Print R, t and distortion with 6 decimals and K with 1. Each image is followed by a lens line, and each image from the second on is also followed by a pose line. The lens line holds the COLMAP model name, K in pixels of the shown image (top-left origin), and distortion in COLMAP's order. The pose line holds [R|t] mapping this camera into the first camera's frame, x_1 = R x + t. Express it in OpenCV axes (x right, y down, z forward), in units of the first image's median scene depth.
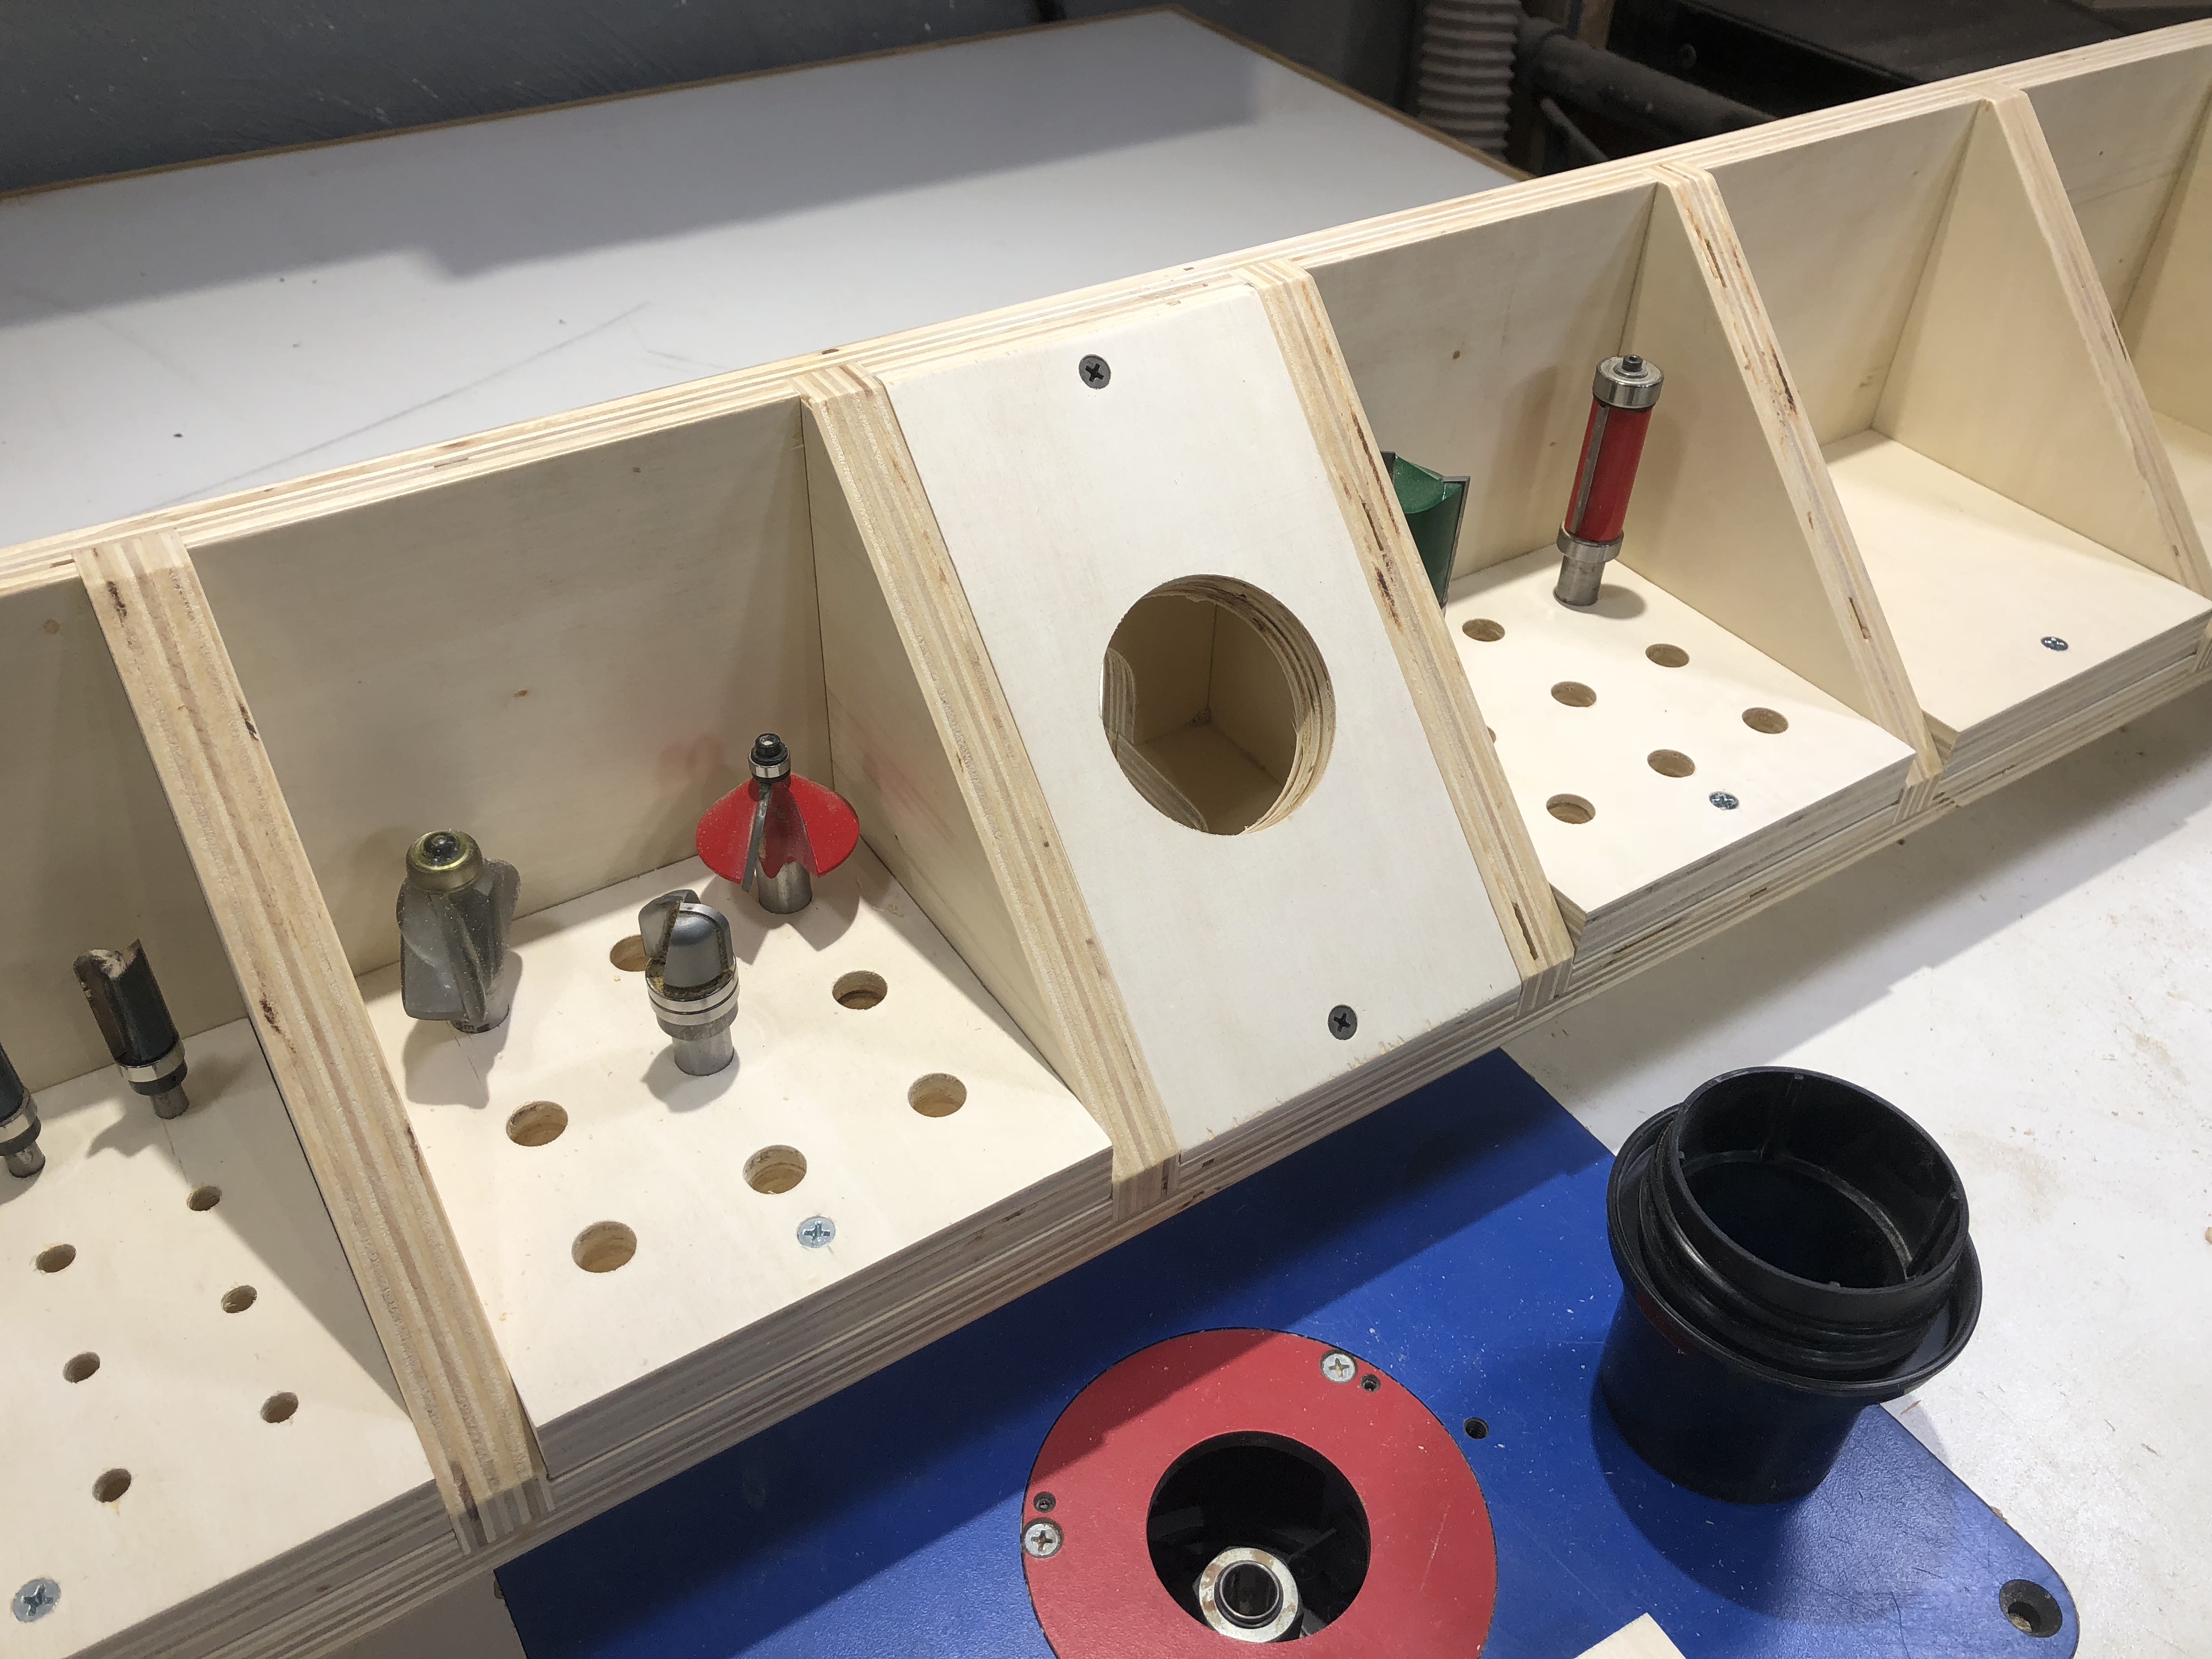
lens RADIAL K [[1793.1, 0, 1102.1], [0, 1793.1, 836.1], [0, 0, 1]] dist [0.013084, -0.012362]
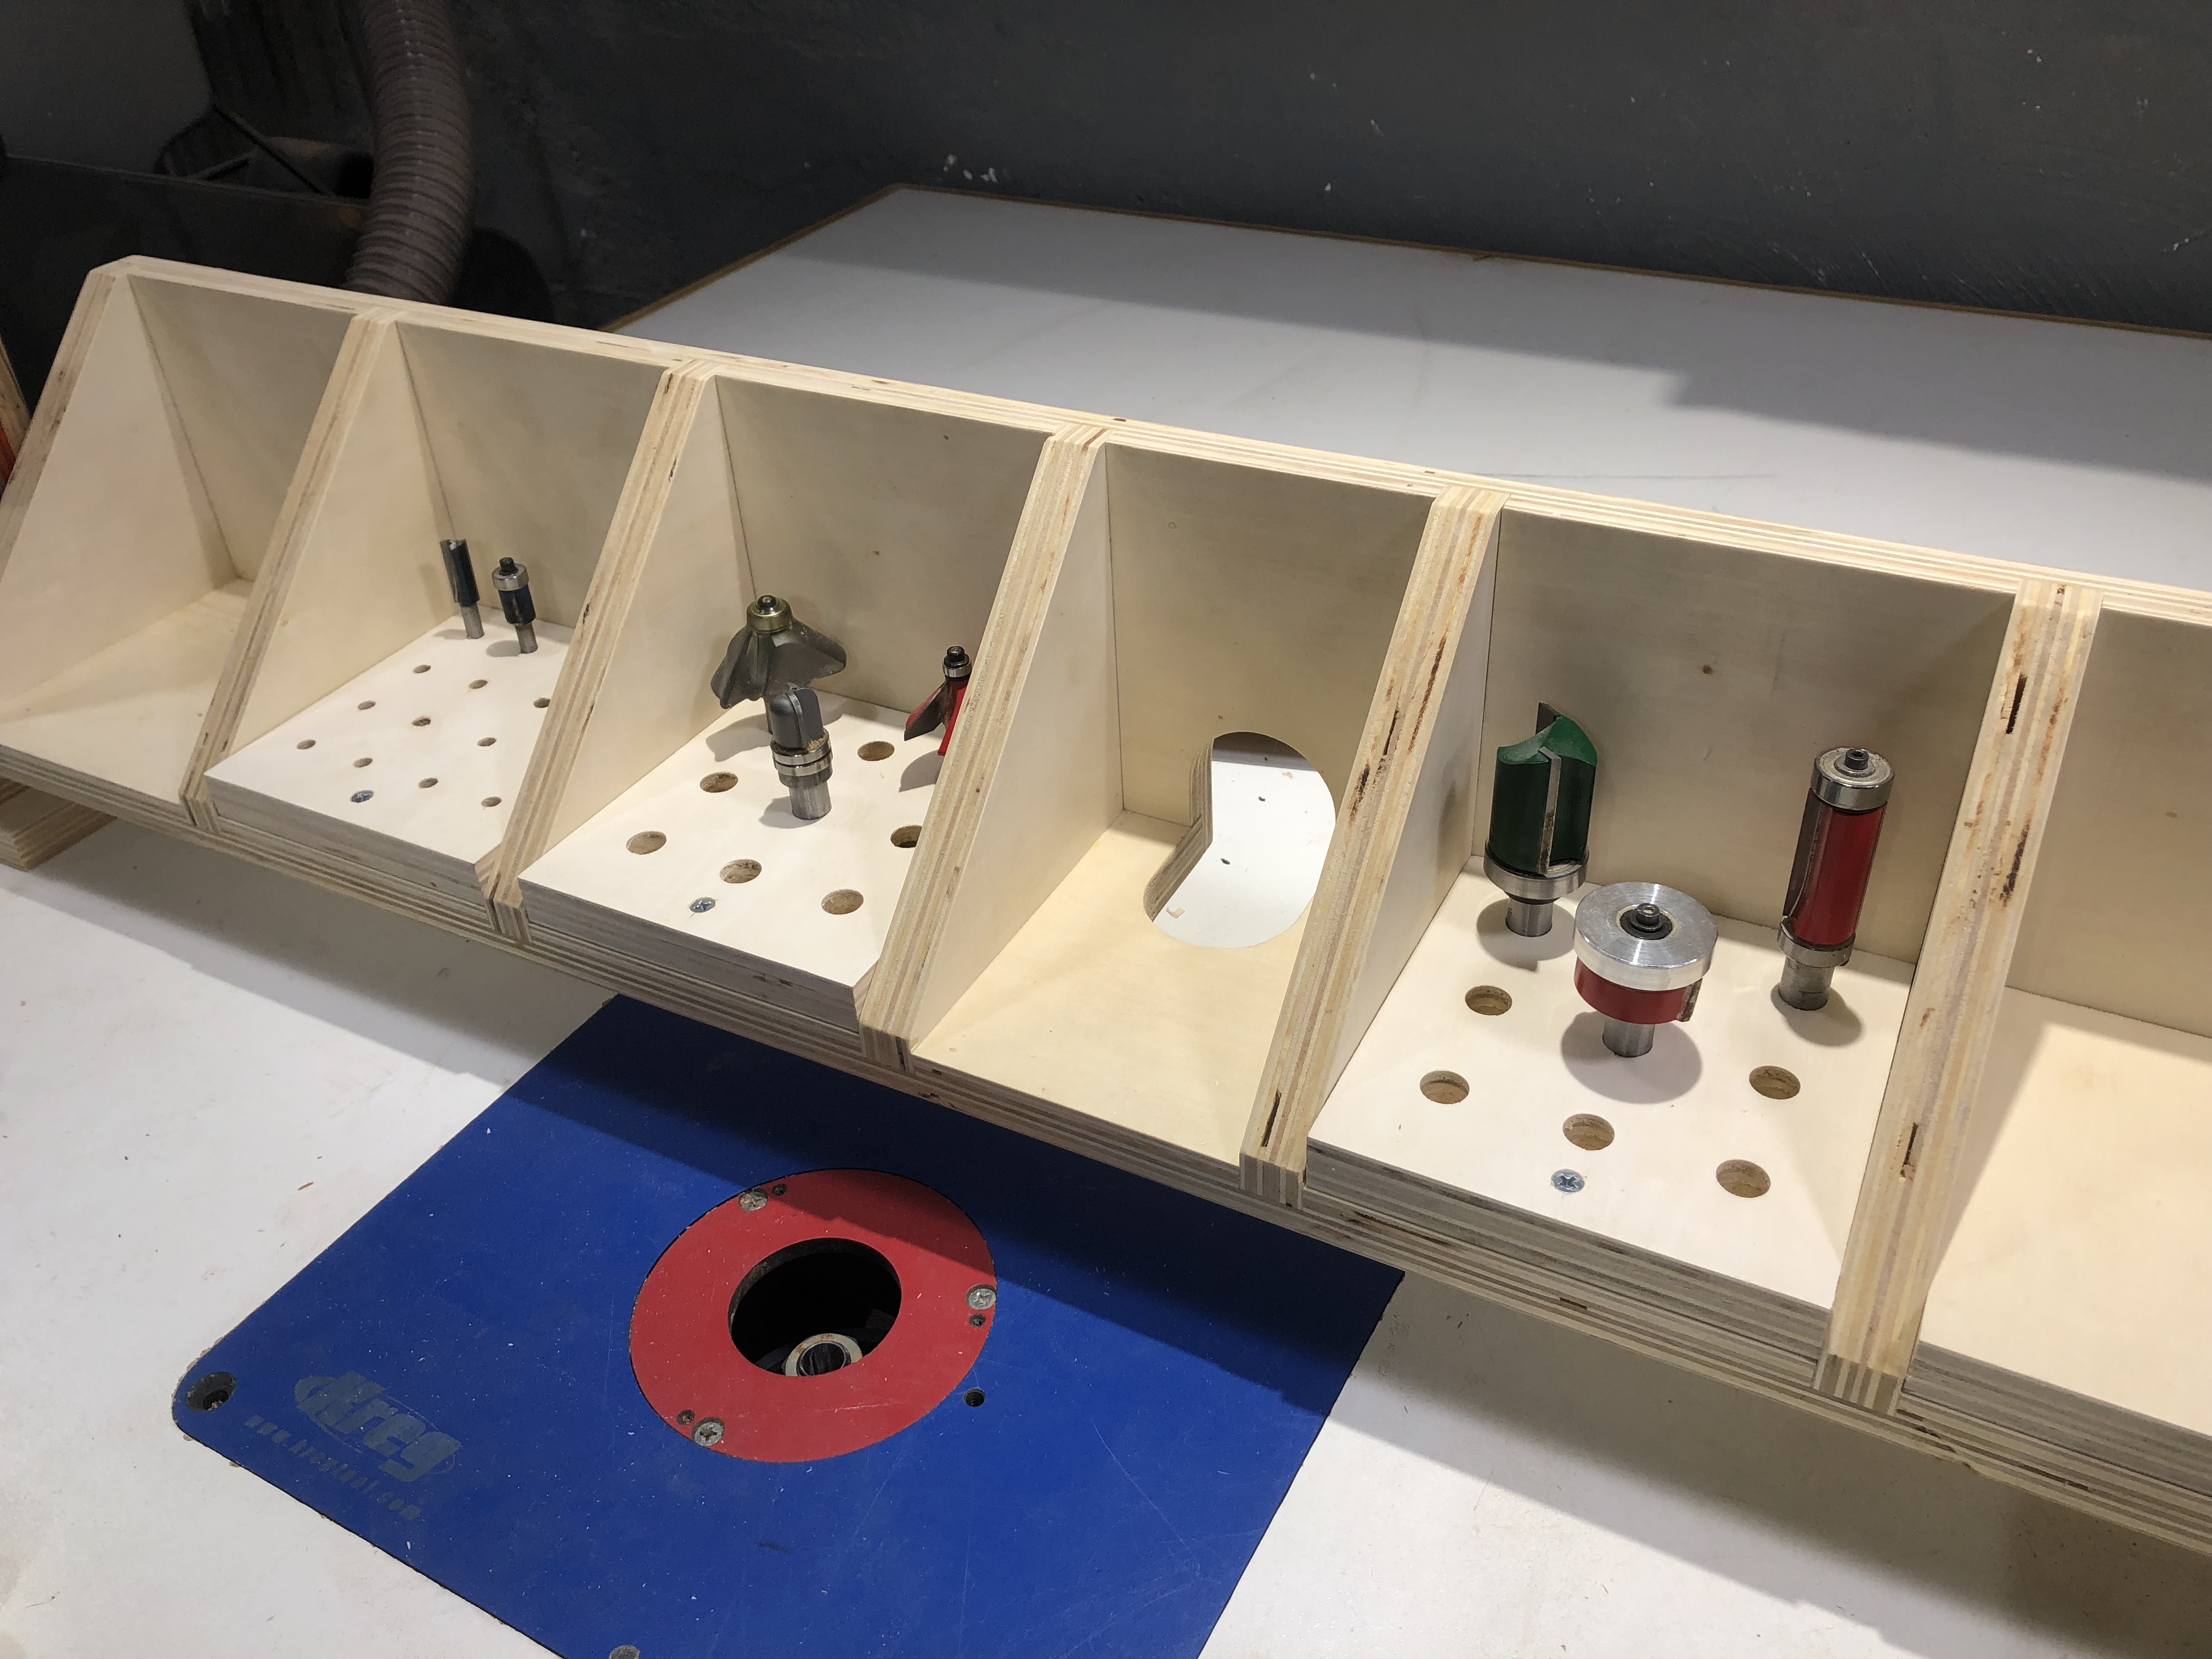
lens RADIAL K [[1793.1, 0, 1100.3], [0, 1793.1, 822.4], [0, 0, 1]] dist [0.013084, -0.012362]
pose [[0.482708, 0.461282, -0.744454, 0.890066], [-0.516949, 0.836235, 0.182959, -0.233341], [0.706934, 0.296529, 0.642117, 0.201801]]
